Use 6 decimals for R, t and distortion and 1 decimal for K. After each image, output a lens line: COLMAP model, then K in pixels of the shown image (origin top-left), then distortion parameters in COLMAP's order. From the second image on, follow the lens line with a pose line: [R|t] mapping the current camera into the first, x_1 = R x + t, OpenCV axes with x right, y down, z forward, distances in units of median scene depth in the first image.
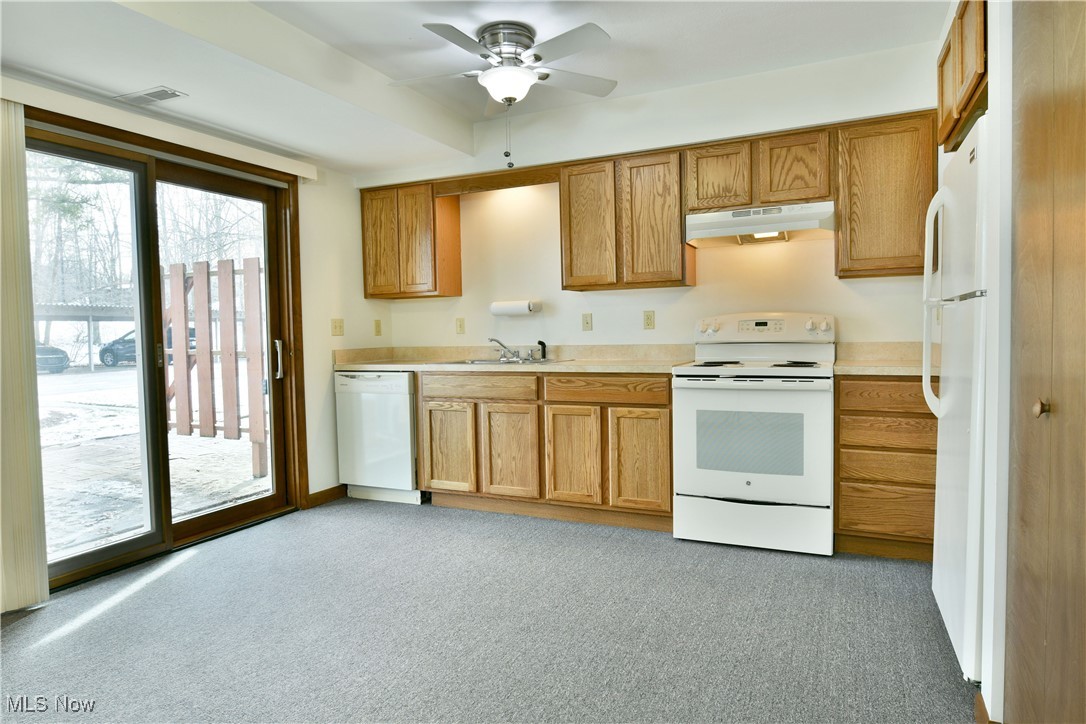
lens RADIAL K [[657.8, 0, 542.9], [0, 657.8, 360.0], [0, 0, 1]] dist [-0.017194, -0.000897]
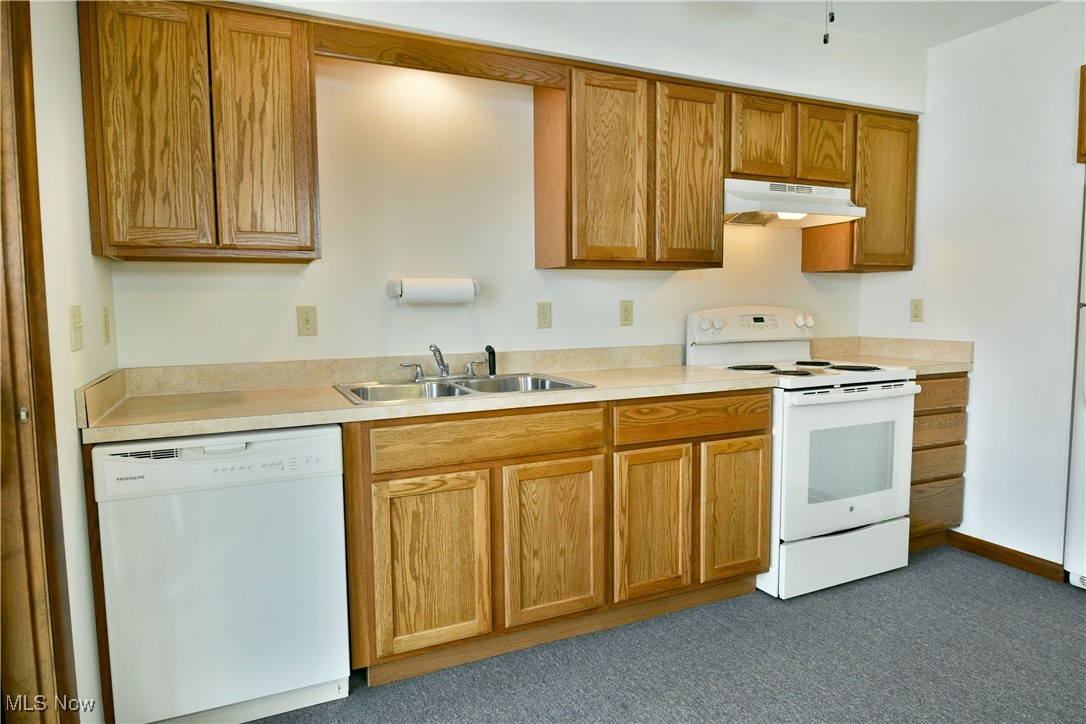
lens RADIAL K [[657.8, 0, 564.6], [0, 657.8, 358.6], [0, 0, 1]] dist [-0.017194, -0.000897]
pose [[0.640781, -0.049144, 0.766149, -0.492238], [0.031549, 0.998792, 0.037680, -0.044105], [-0.767075, 0.000026, 0.641557, 0.641670]]
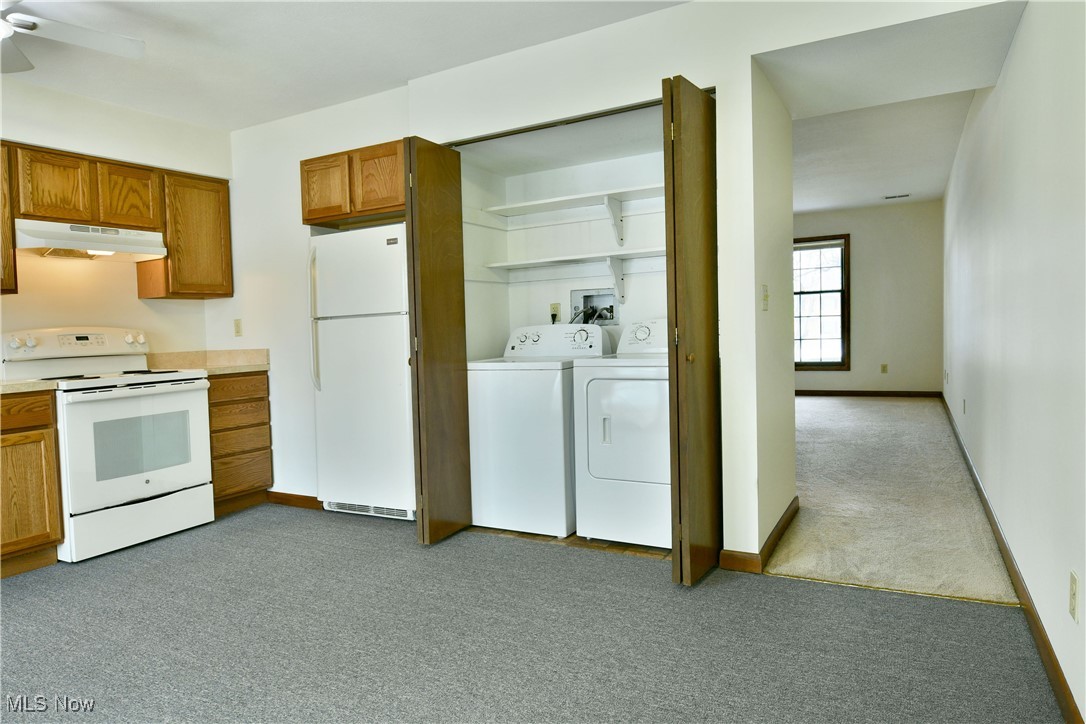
lens RADIAL K [[657.8, 0, 551.4], [0, 657.8, 344.7], [0, 0, 1]] dist [-0.017194, -0.000897]
pose [[0.070562, -0.011063, 0.997446, -0.619882], [0.082721, 0.996559, 0.005202, 0.010181], [-0.994072, 0.082143, 0.071234, 0.208306]]
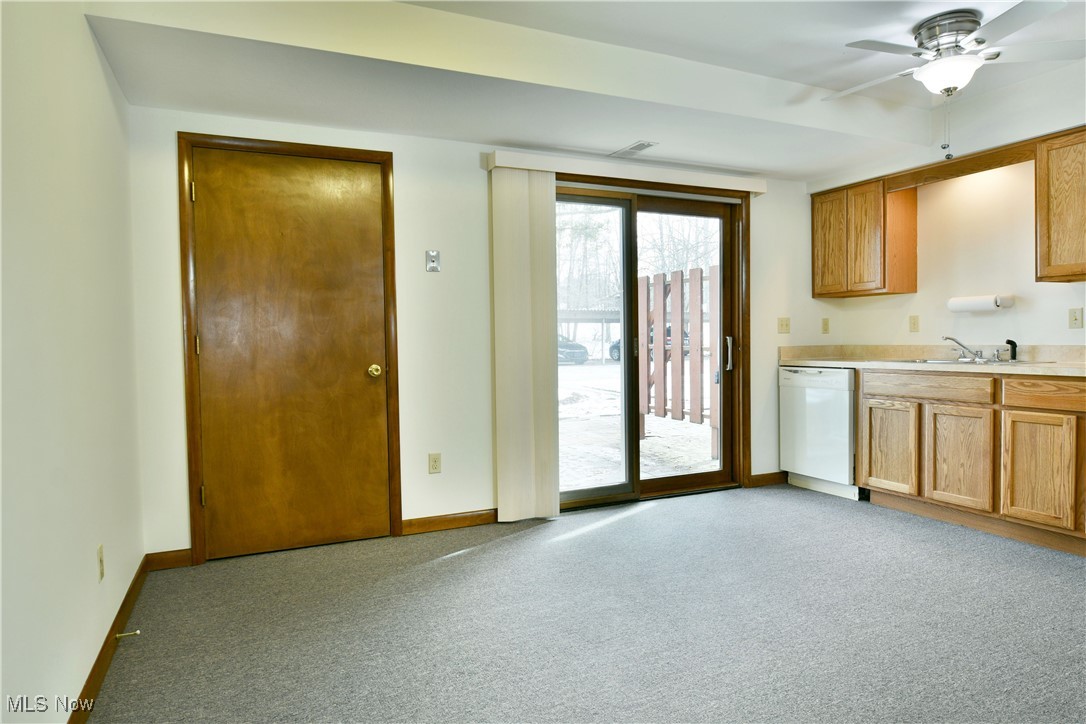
lens RADIAL K [[657.8, 0, 542.3], [0, 657.8, 361.4], [0, 0, 1]] dist [-0.017194, -0.000897]
pose [[0.763947, 0.030245, -0.644570, 0.095717], [-0.029674, 0.999491, 0.011729, 0.009606], [0.644596, 0.010167, 0.764455, -0.095985]]
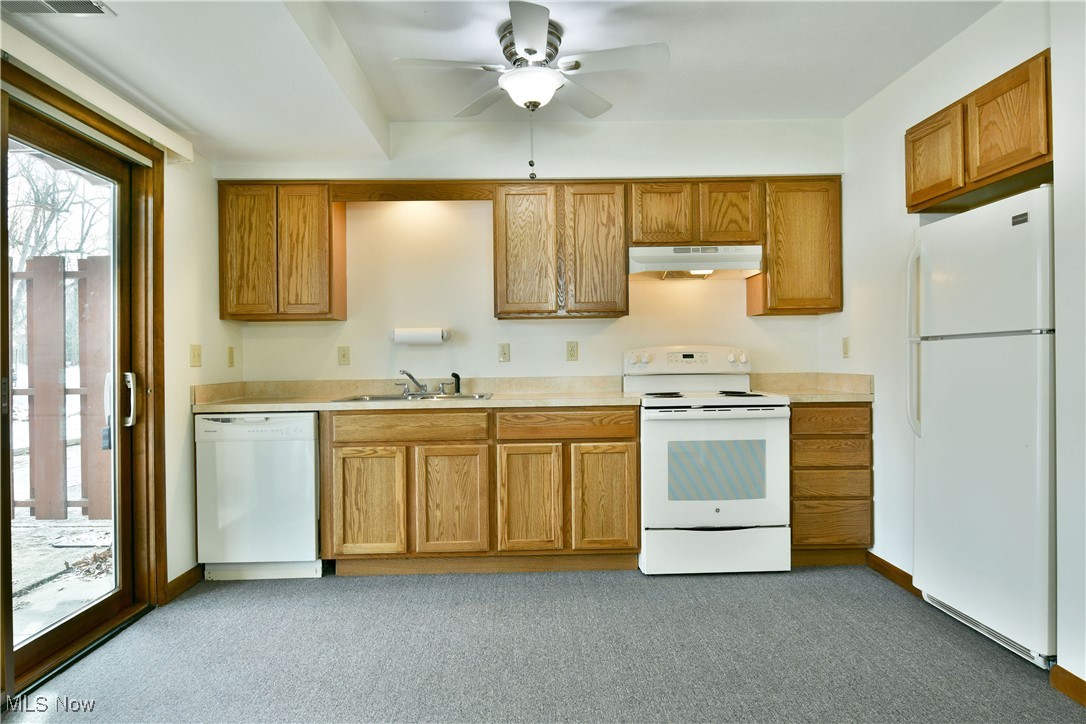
lens RADIAL K [[657.8, 0, 554.2], [0, 657.8, 355.1], [0, 0, 1]] dist [-0.017194, -0.000897]
pose [[0.893174, 0.009126, 0.449619, -0.330908], [0.016268, 0.998484, -0.052584, -0.004531], [-0.449417, 0.054281, 0.891672, 0.159677]]
